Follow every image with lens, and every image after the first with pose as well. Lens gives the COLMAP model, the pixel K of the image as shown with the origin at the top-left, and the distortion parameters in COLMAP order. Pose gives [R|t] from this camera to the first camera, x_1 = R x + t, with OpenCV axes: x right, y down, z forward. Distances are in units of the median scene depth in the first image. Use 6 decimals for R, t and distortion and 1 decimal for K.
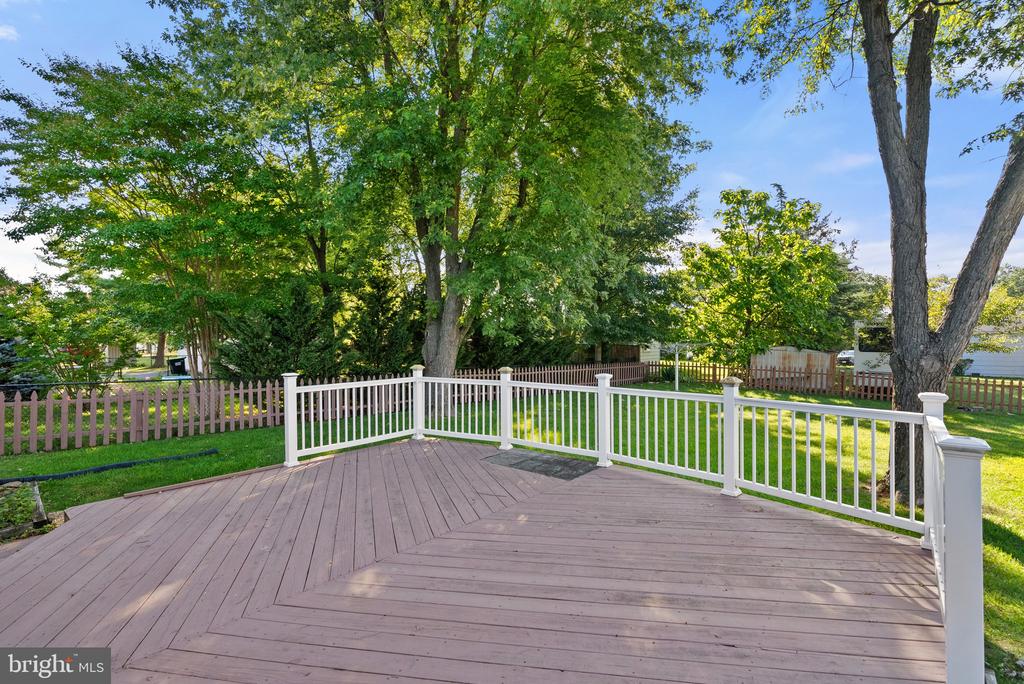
lens RADIAL K [[473.3, 0, 512.0], [0, 473.3, 339.6], [0, 0, 1]] dist [-0.003642, -0.000571]
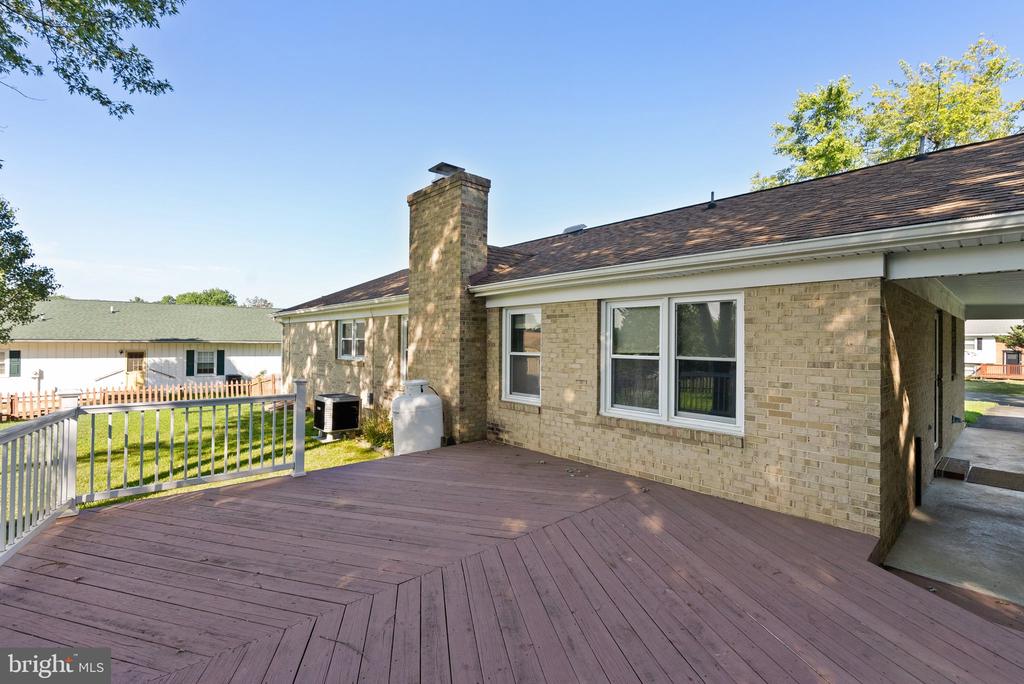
lens RADIAL K [[473.3, 0, 512.0], [0, 473.3, 340.0], [0, 0, 1]] dist [-0.003642, -0.000571]
pose [[-0.992590, -0.002978, 0.121473, -0.393593], [-0.003728, 0.999975, -0.005946, -0.013936], [-0.121452, -0.006355, -0.992577, 2.006259]]
